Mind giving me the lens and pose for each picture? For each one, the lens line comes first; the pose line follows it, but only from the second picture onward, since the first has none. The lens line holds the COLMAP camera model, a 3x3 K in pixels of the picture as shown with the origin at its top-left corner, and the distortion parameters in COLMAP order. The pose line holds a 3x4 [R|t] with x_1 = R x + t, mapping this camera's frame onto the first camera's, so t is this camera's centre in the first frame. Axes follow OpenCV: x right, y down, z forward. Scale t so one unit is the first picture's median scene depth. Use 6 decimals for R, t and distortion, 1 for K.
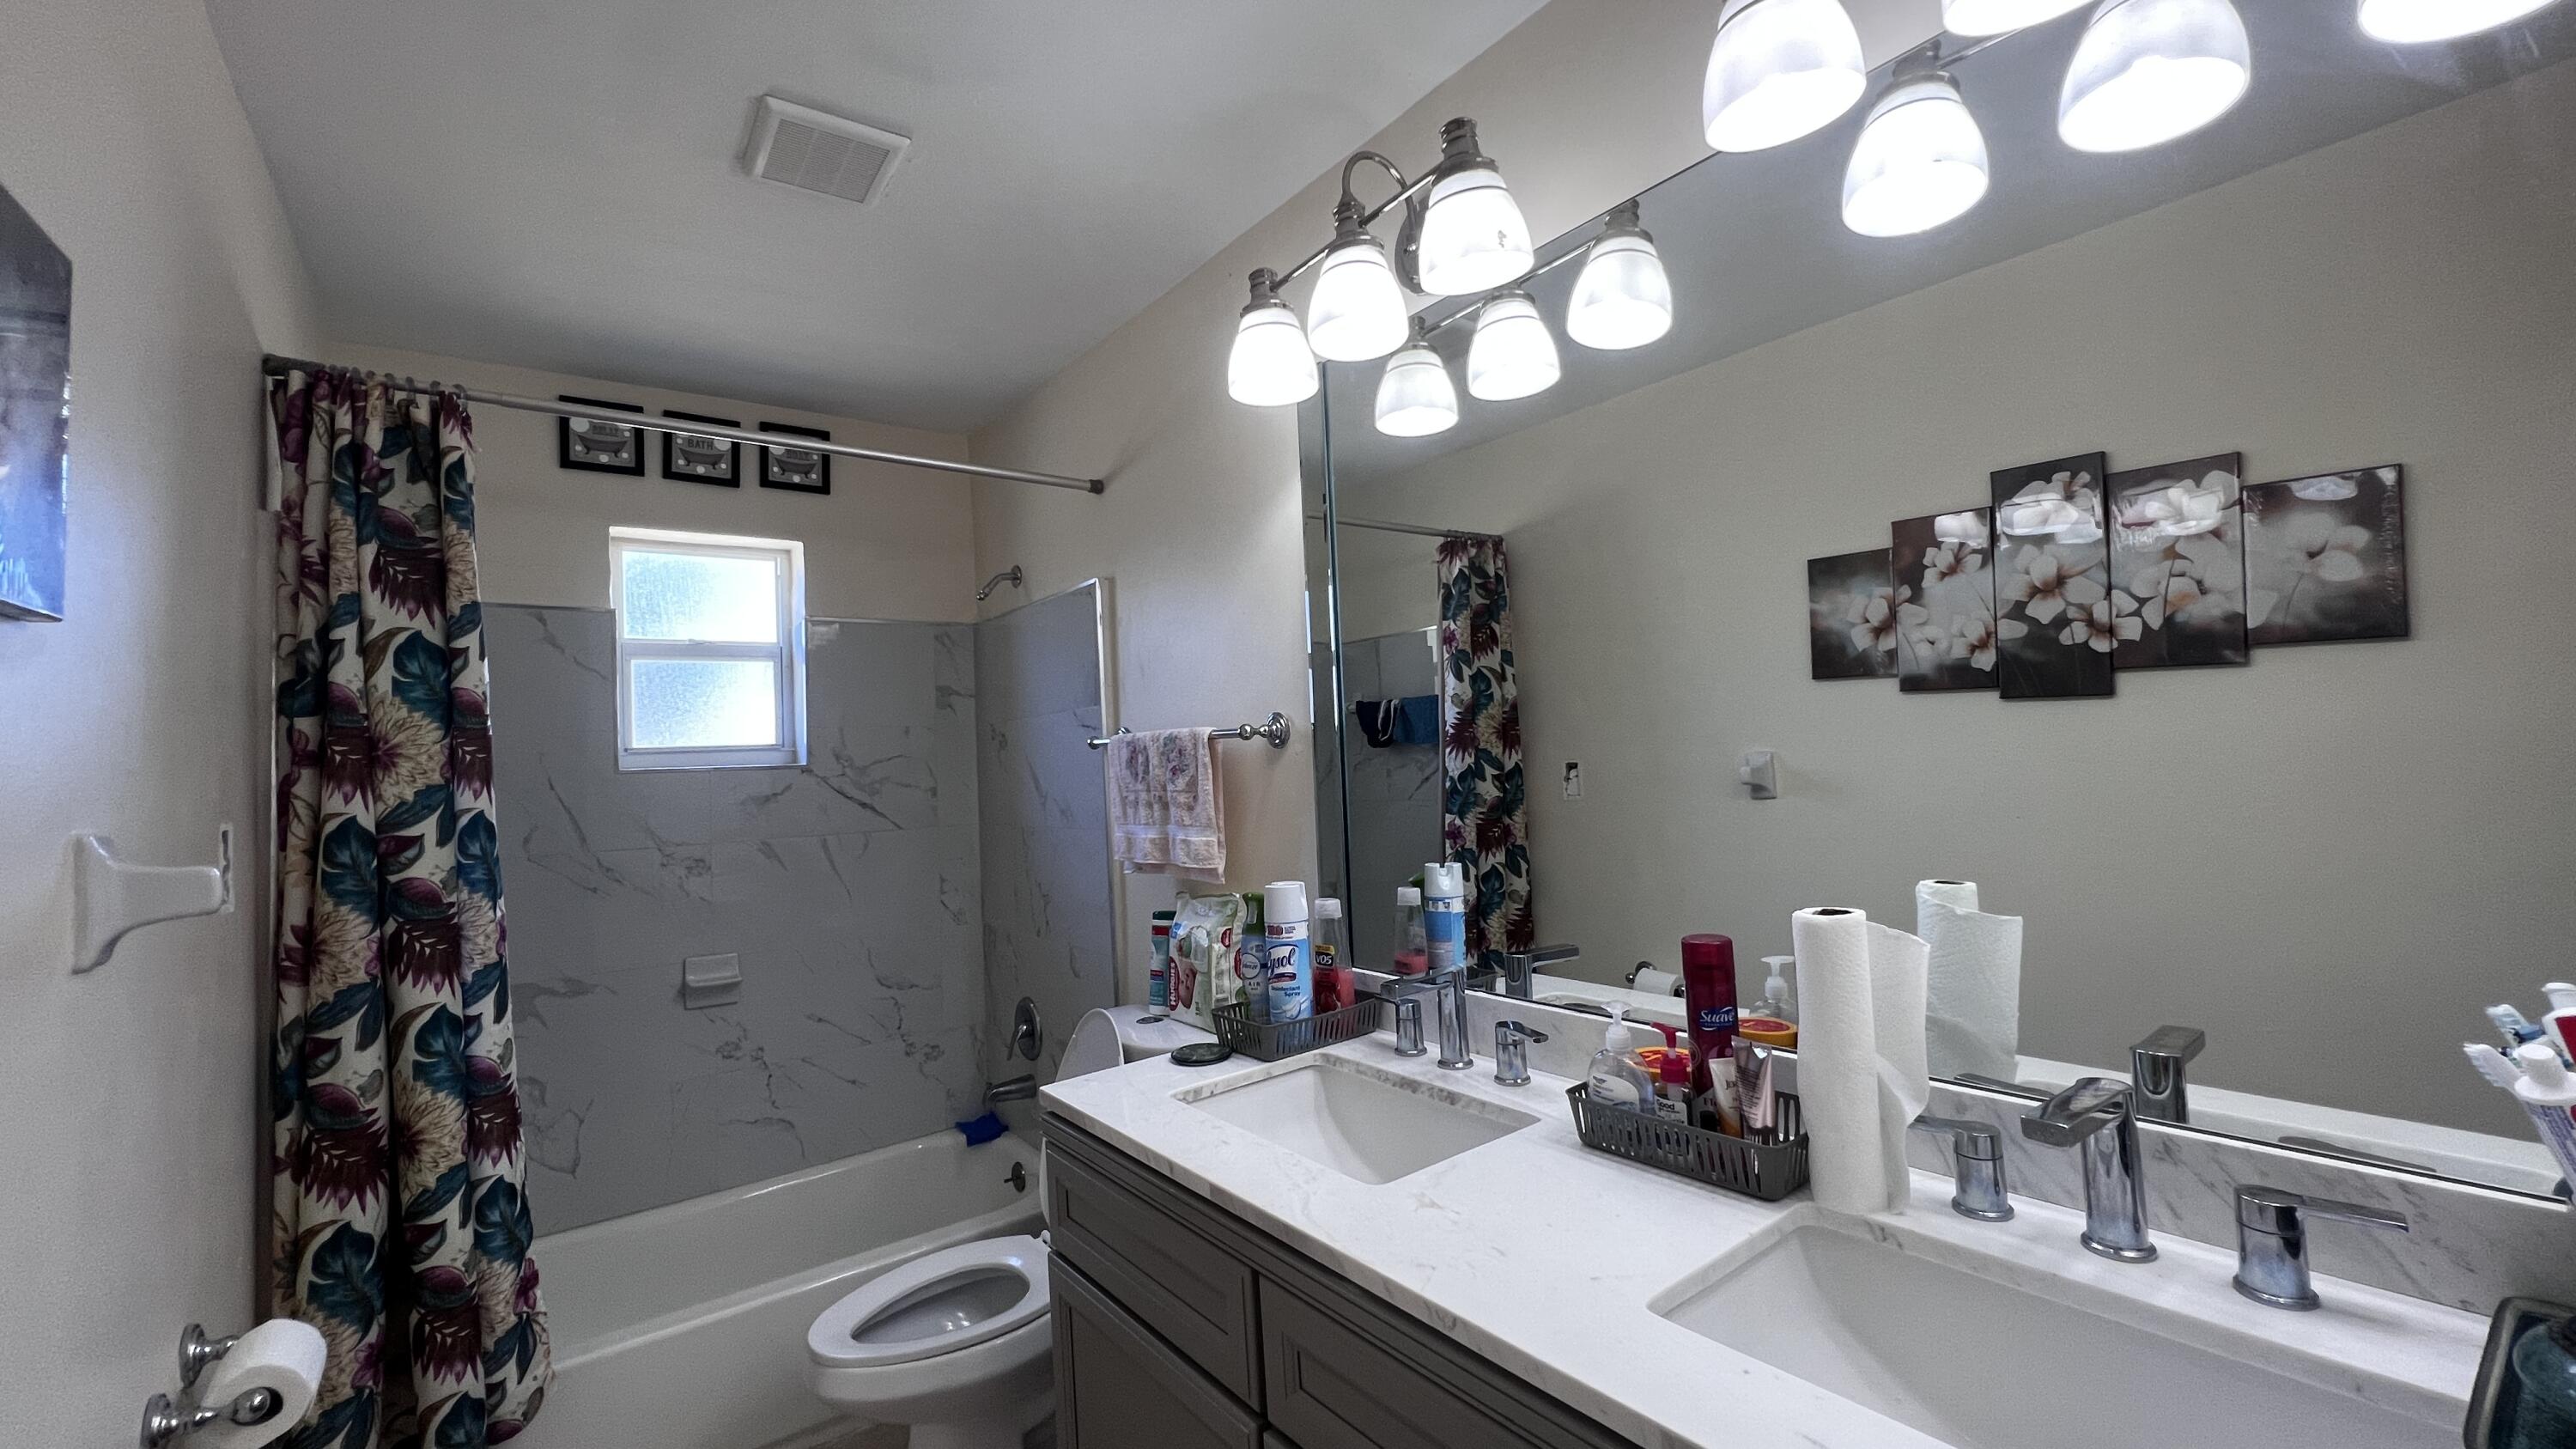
lens RADIAL K [[1036.2, 0, 1292.1], [0, 1036.2, 723.9], [0, 0, 1]] dist [-0.000472, 0.002248]
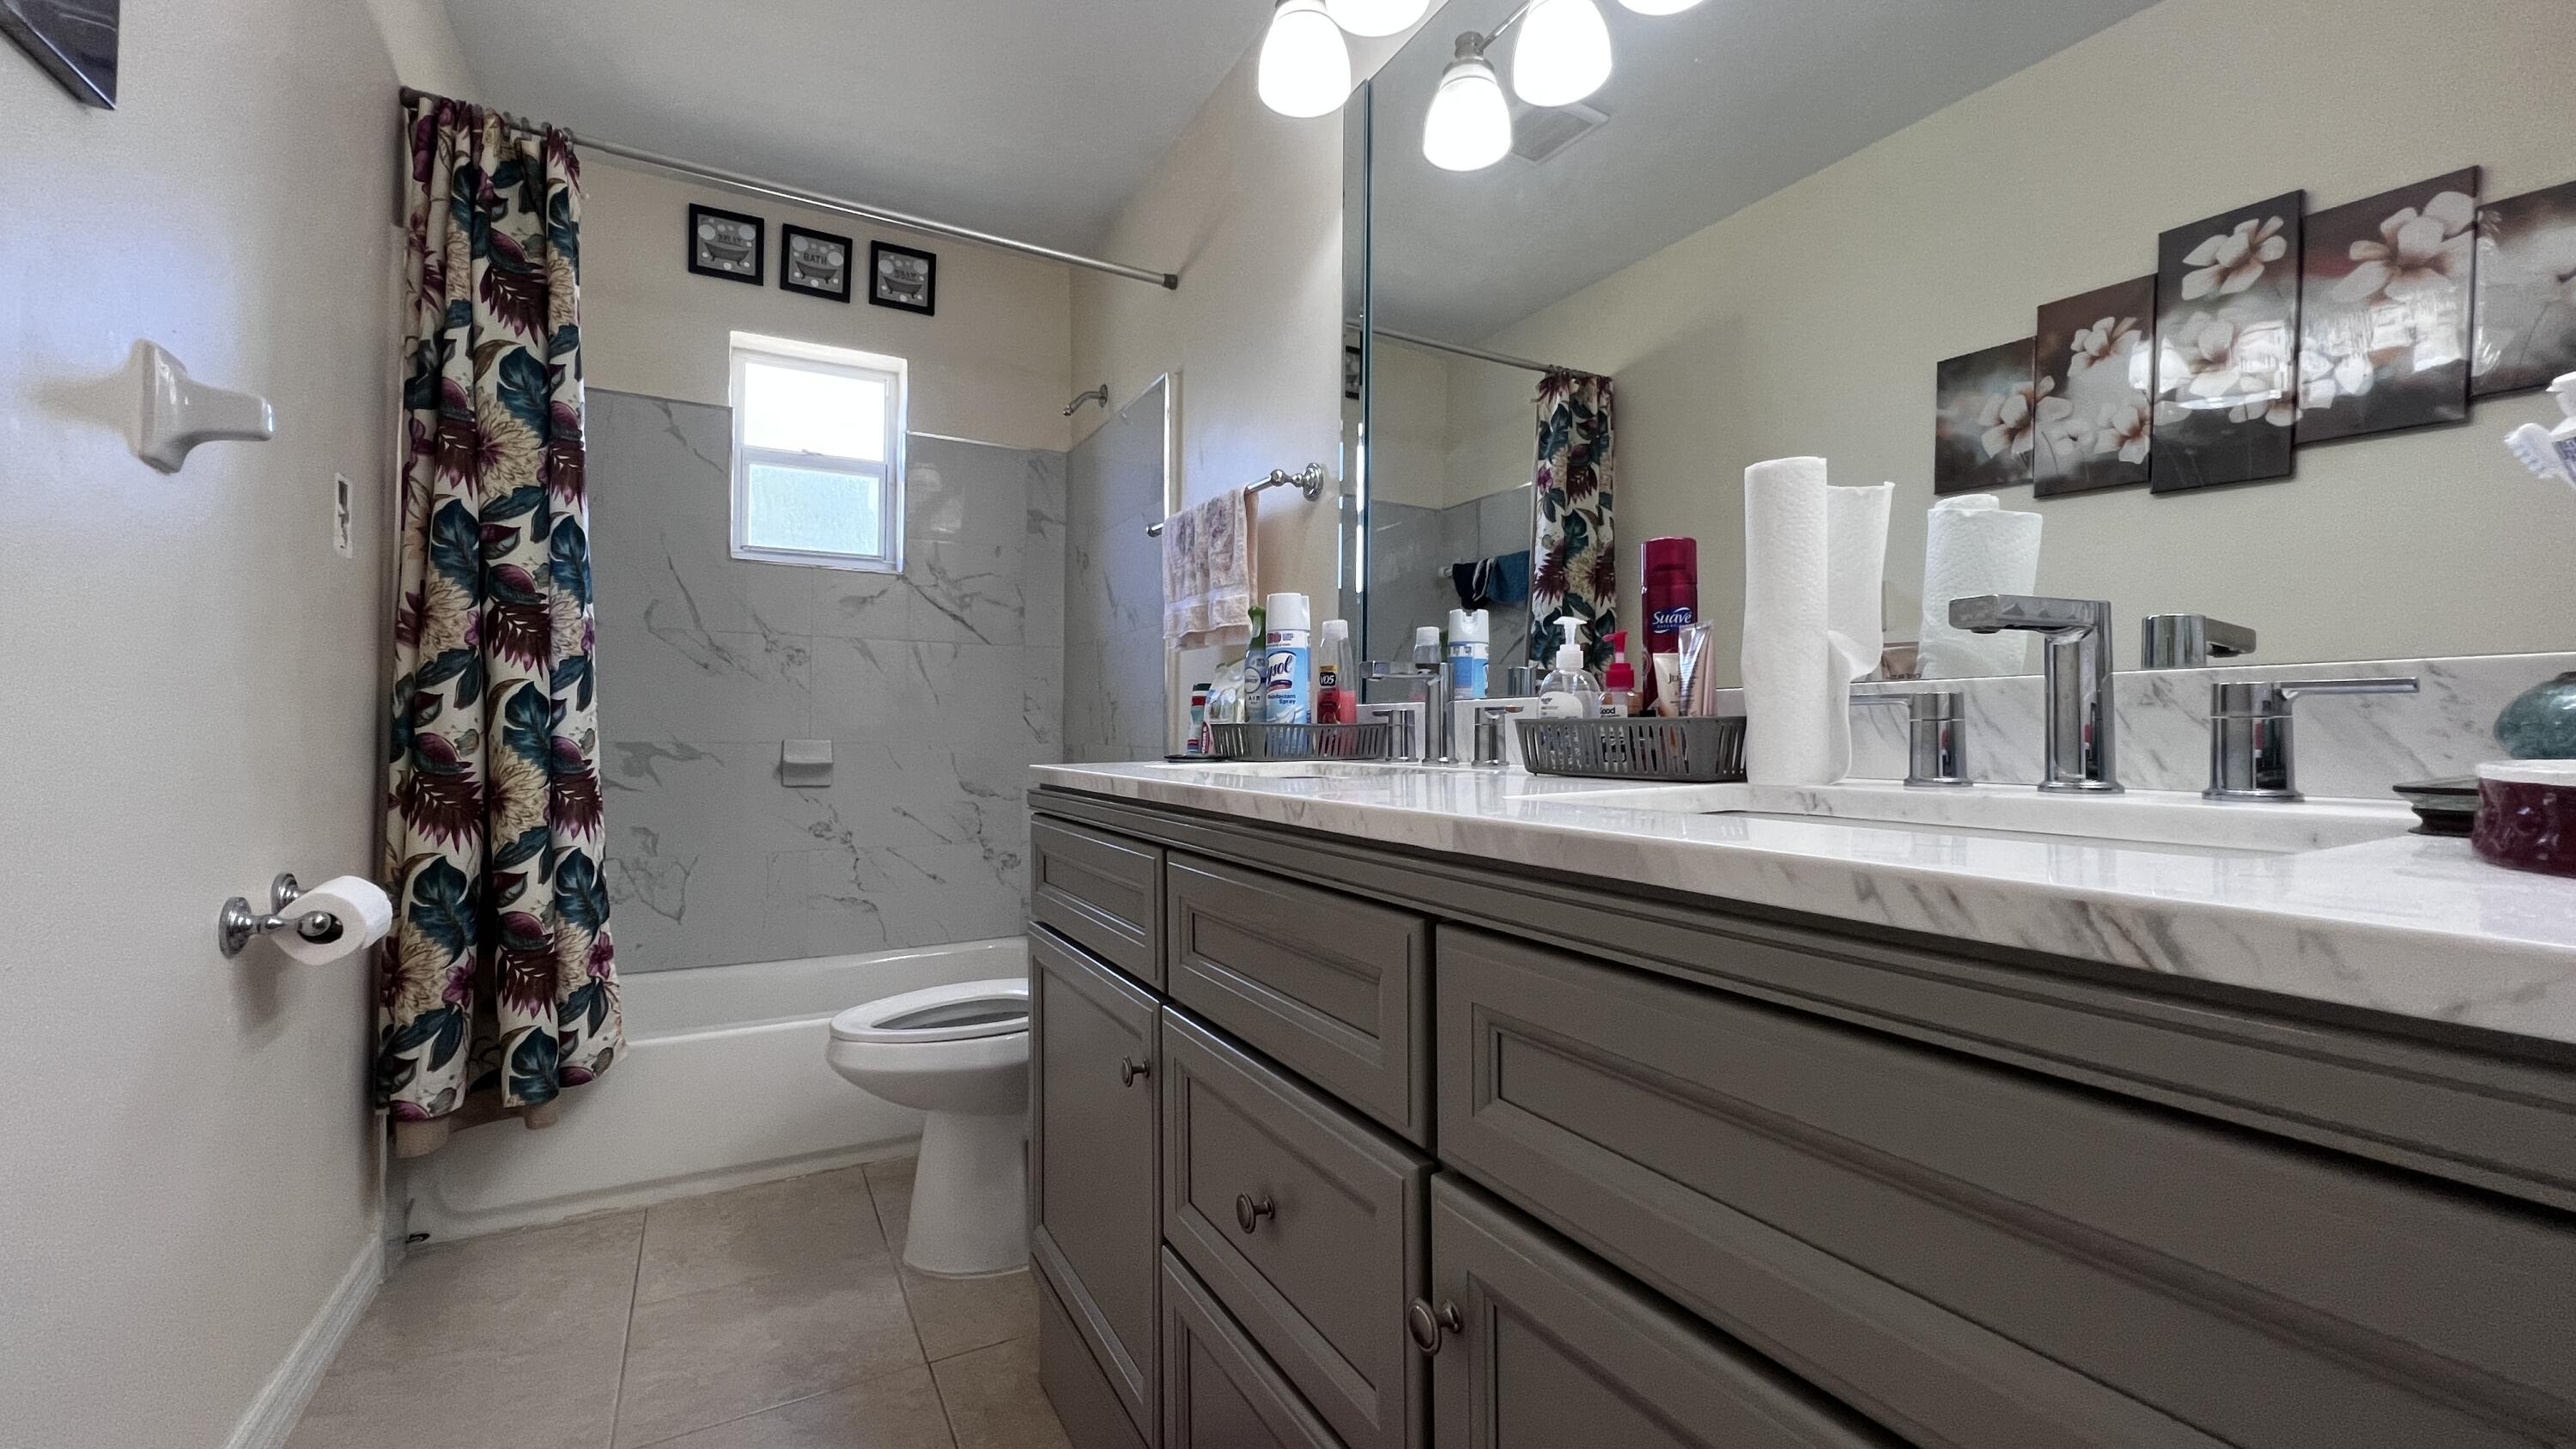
lens RADIAL K [[1036.2, 0, 1292.1], [0, 1036.2, 723.9], [0, 0, 1]] dist [-0.000472, 0.002248]
pose [[0.987704, 0.051237, -0.147703, 0.136881], [-0.047048, 0.998389, 0.031724, 0.227108], [0.149090, -0.024384, 0.988523, 0.027765]]
